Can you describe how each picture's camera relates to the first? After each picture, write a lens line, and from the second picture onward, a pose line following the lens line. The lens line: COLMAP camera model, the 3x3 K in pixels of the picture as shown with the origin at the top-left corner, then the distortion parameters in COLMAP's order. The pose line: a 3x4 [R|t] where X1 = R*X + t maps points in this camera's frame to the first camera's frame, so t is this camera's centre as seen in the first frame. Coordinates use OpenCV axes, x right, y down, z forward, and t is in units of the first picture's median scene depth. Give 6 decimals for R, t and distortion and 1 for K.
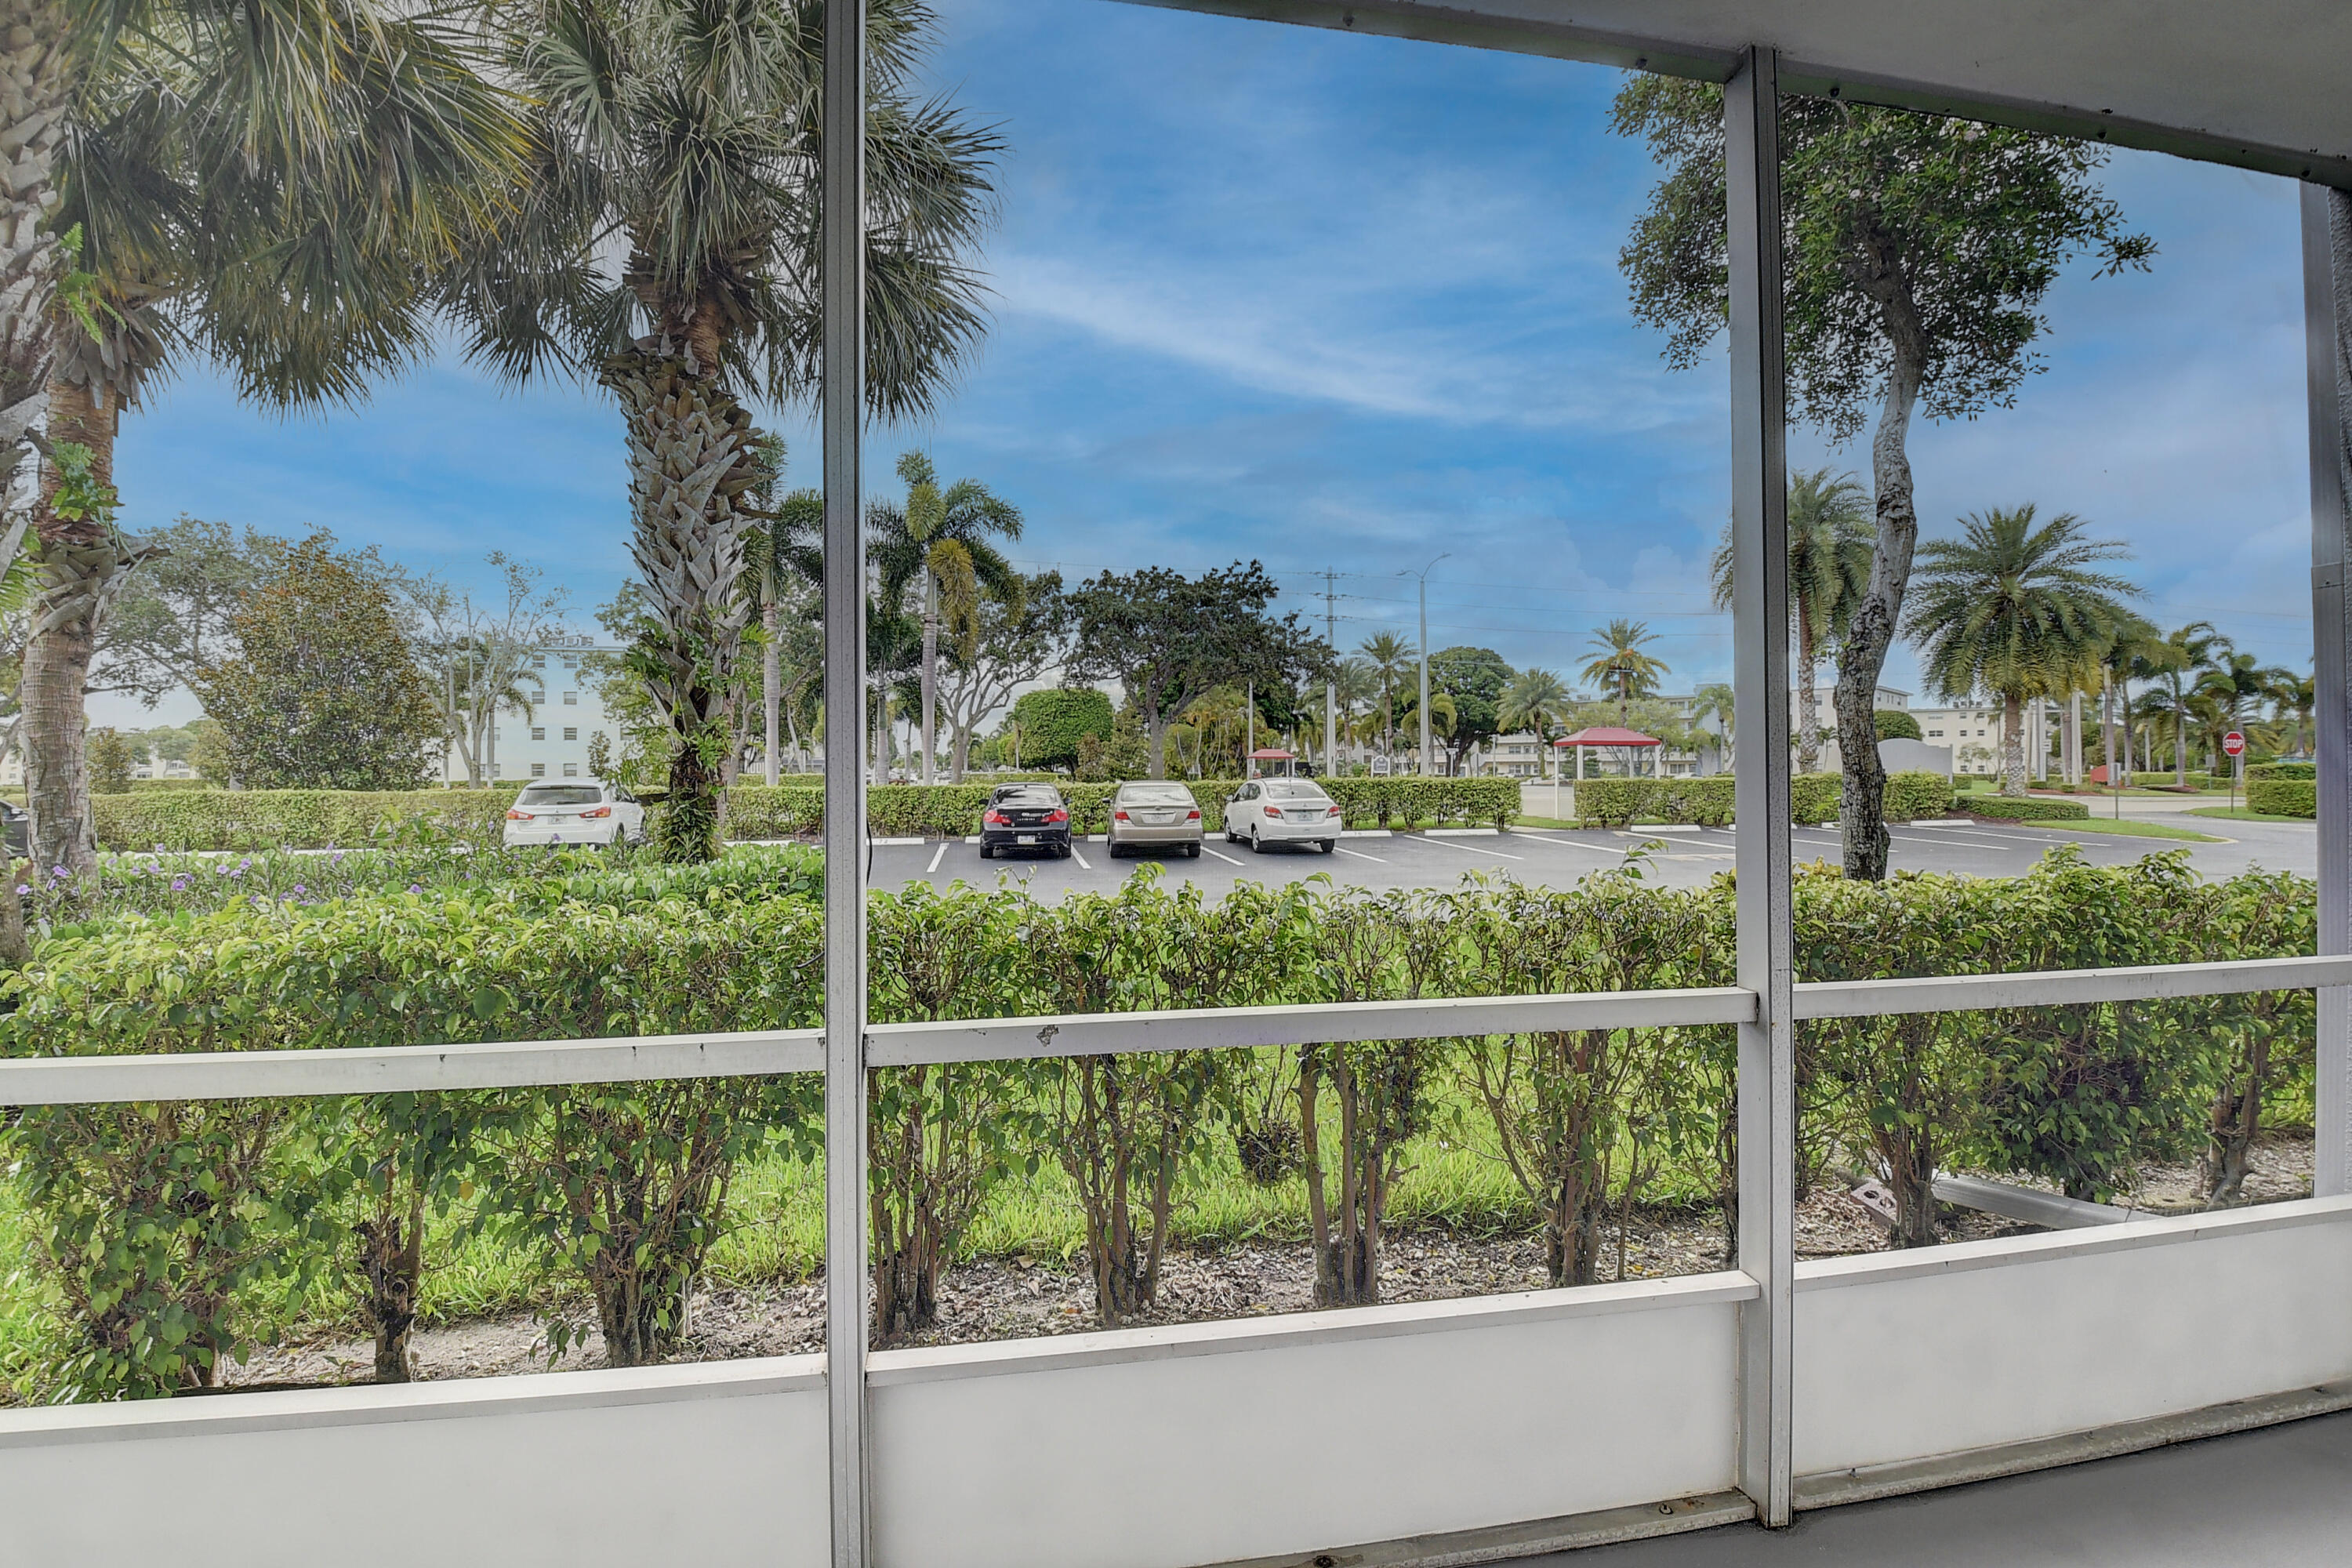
lens RADIAL K [[1032.5, 0, 1170.0], [0, 1032.5, 760.4], [0, 0, 1]] dist [0.007911, -0.022124]
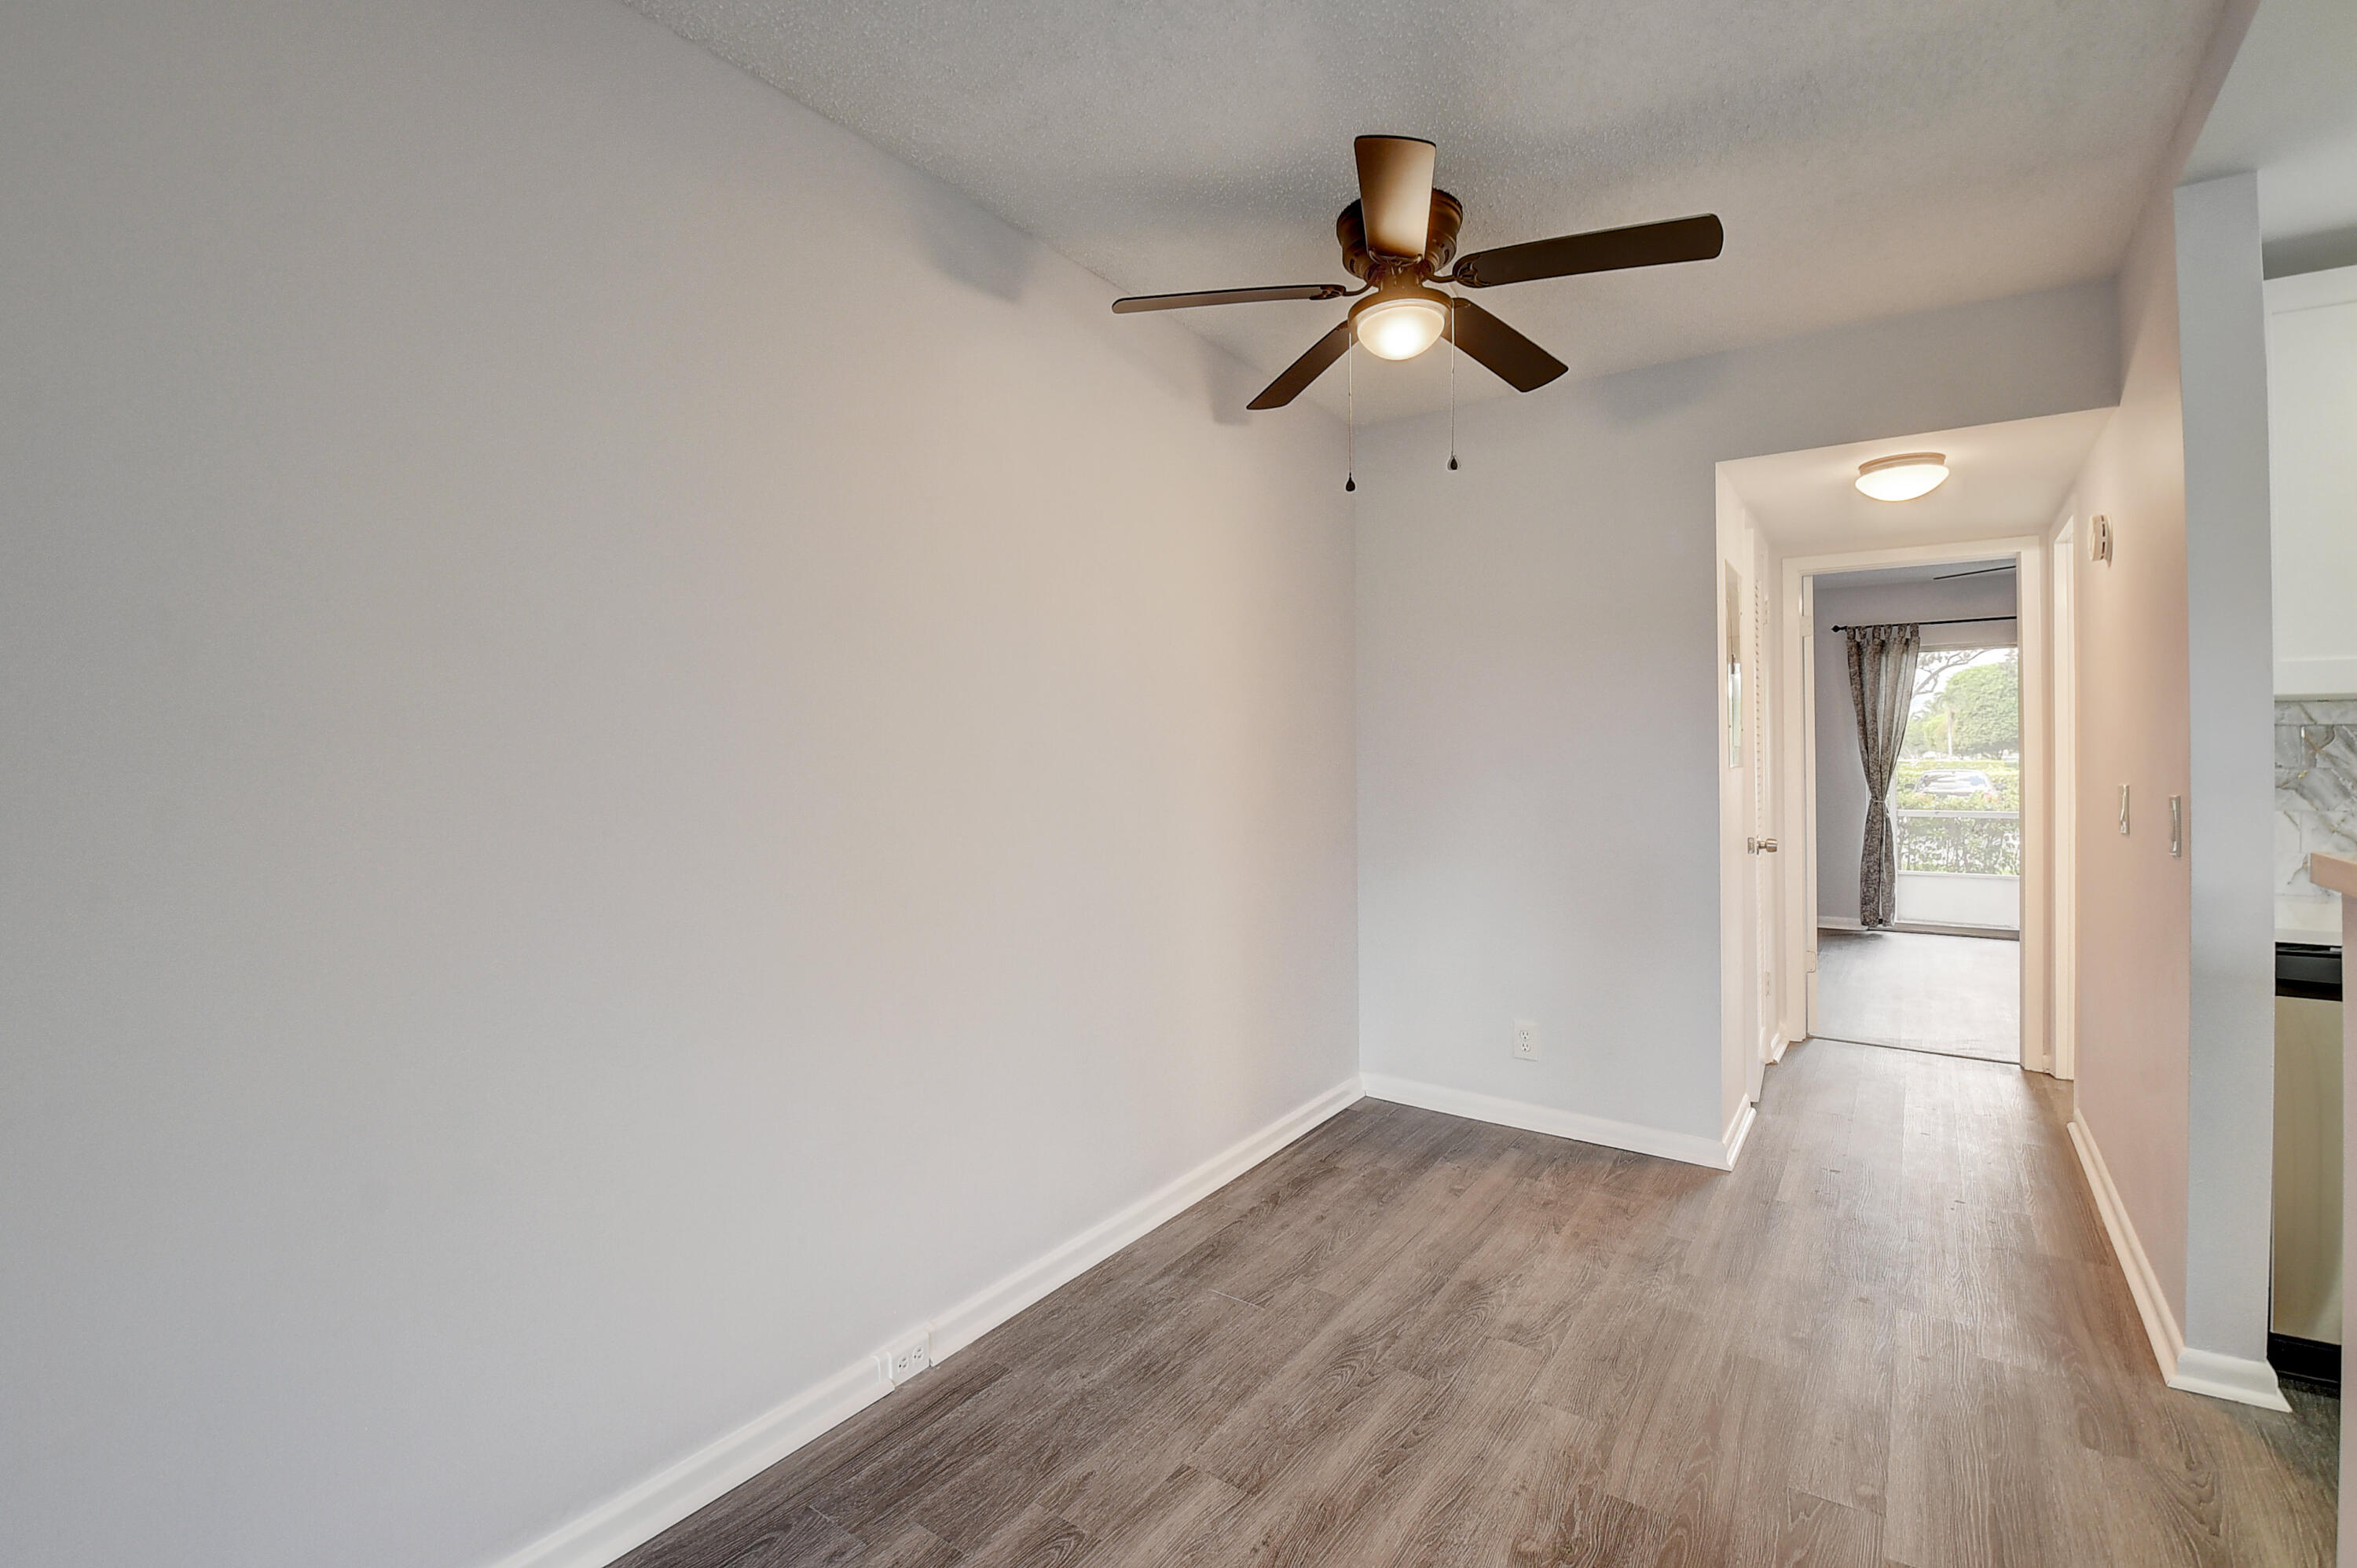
lens RADIAL K [[1054.2, 0, 1173.7], [0, 1054.2, 753.0], [0, 0, 1]] dist [-0.025914, 0.000113]
pose [[0.703814, -0.006066, -0.710358, 0.059058], [0.009954, 0.999950, 0.001323, -0.005692], [0.710314, -0.008003, 0.703839, -0.357930]]
